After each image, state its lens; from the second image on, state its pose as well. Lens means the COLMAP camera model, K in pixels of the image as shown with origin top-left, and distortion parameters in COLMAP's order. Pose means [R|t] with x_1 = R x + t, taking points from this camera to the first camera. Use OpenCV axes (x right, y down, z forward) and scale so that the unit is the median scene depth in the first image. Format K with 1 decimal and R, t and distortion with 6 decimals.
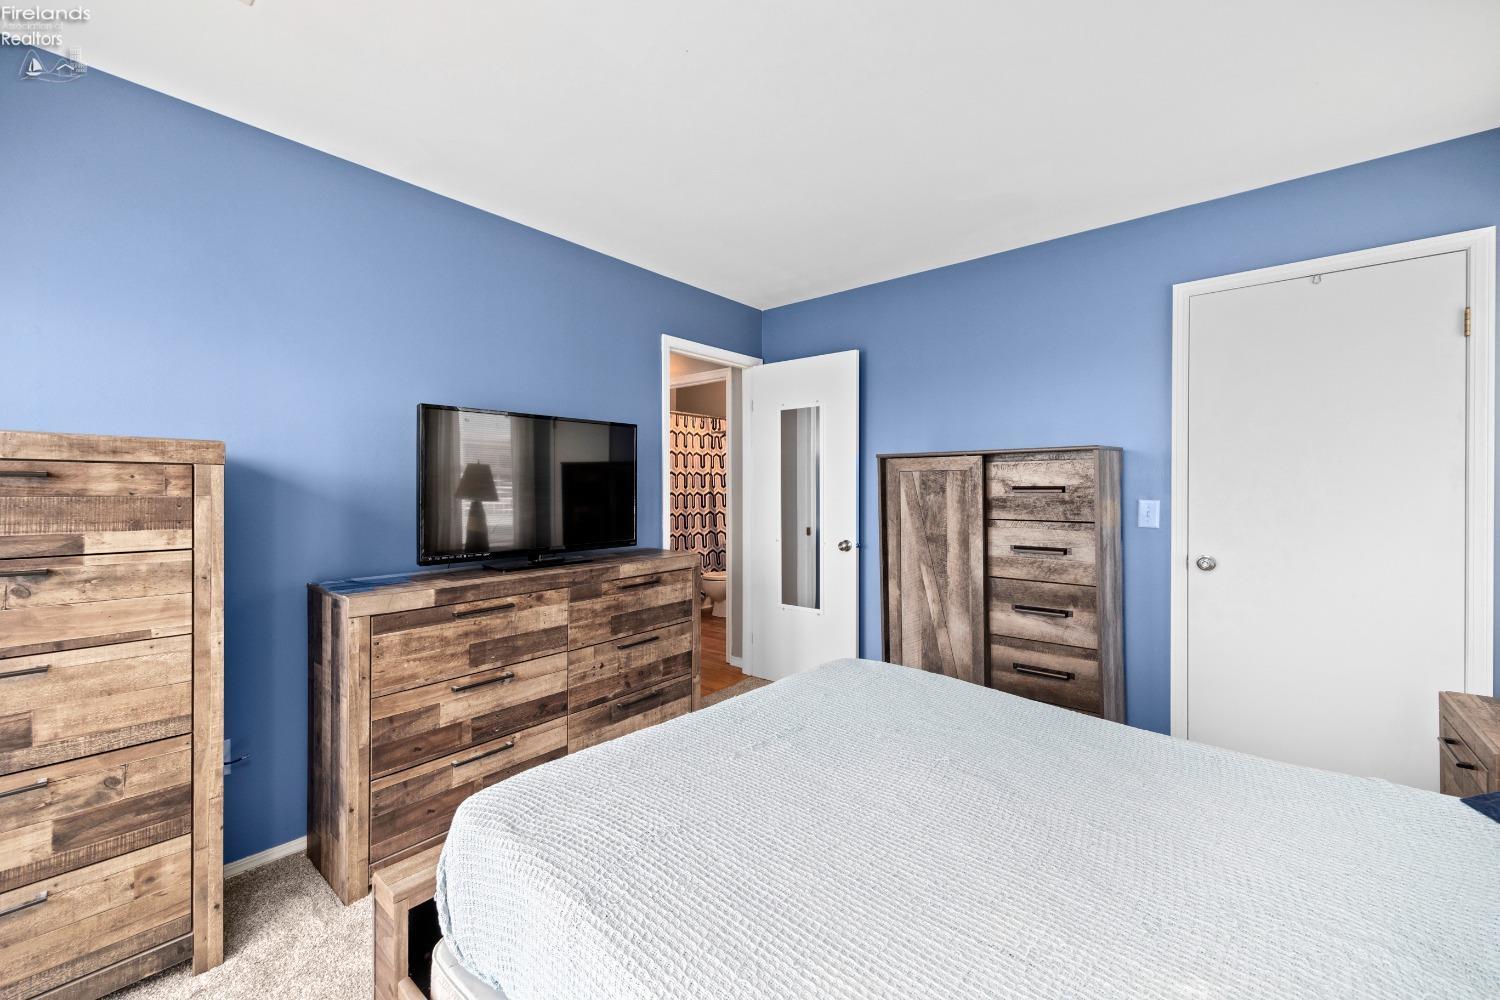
lens RADIAL K [[585.6, 0, 752.9], [0, 585.6, 491.0], [0, 0, 1]] dist [0.002012, -0.000758]
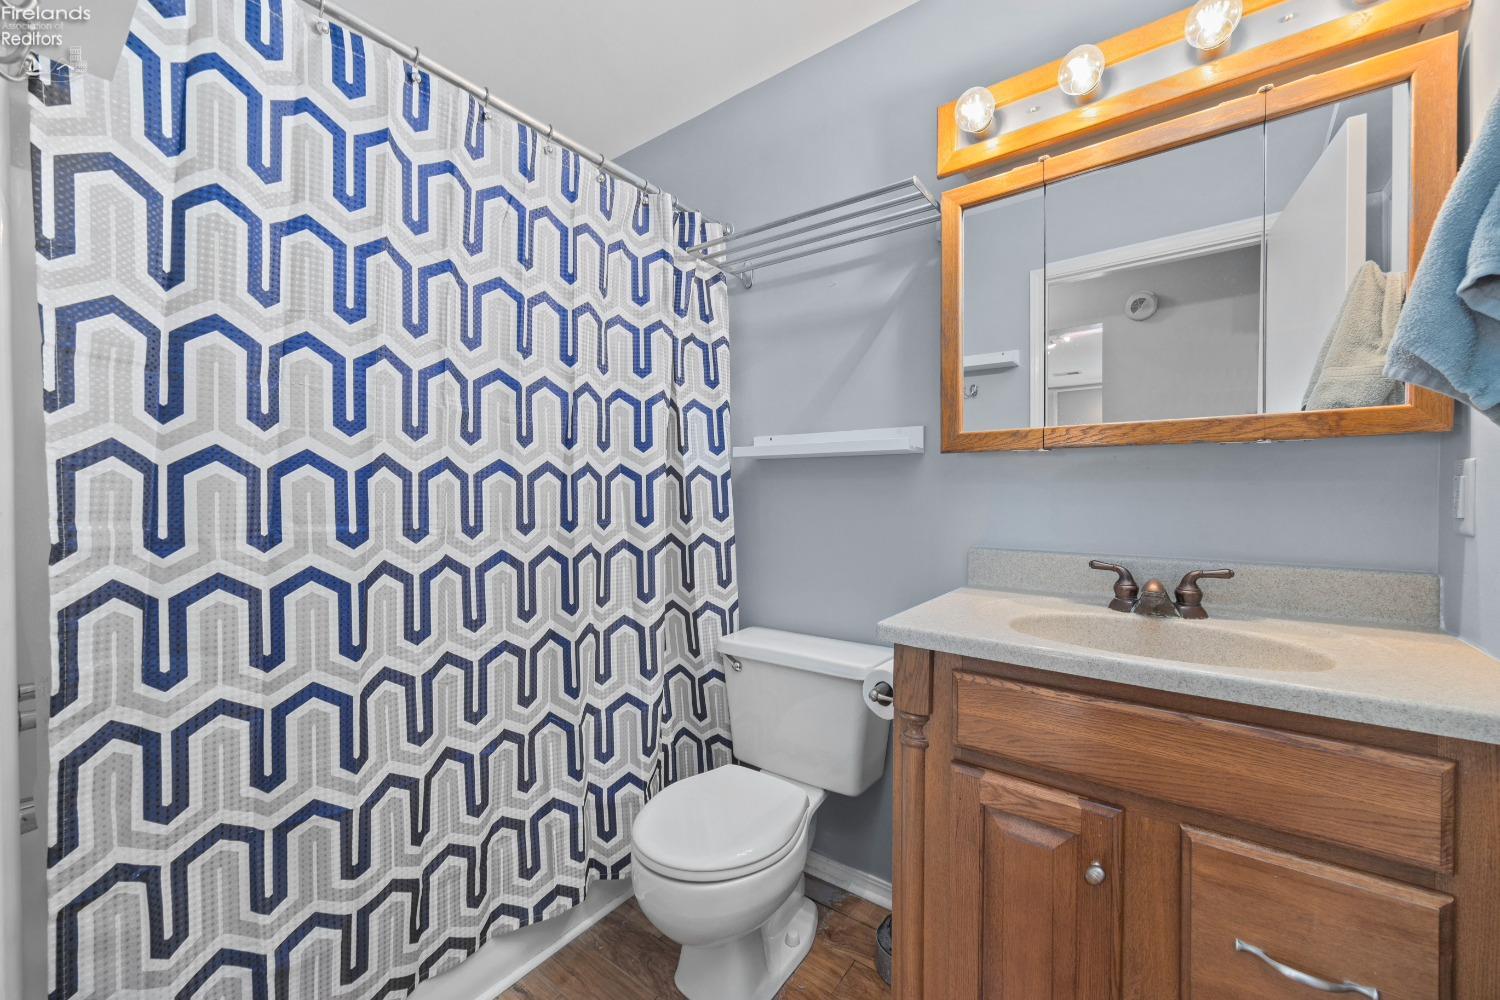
lens RADIAL K [[585.6, 0, 753.4], [0, 585.6, 496.9], [0, 0, 1]] dist [0.002012, -0.000758]
pose [[0.998072, 0.001779, 0.062036, -0.051397], [-0.002098, 0.999985, 0.005070, 0.014467], [-0.062026, -0.005190, 0.998061, 0.728018]]
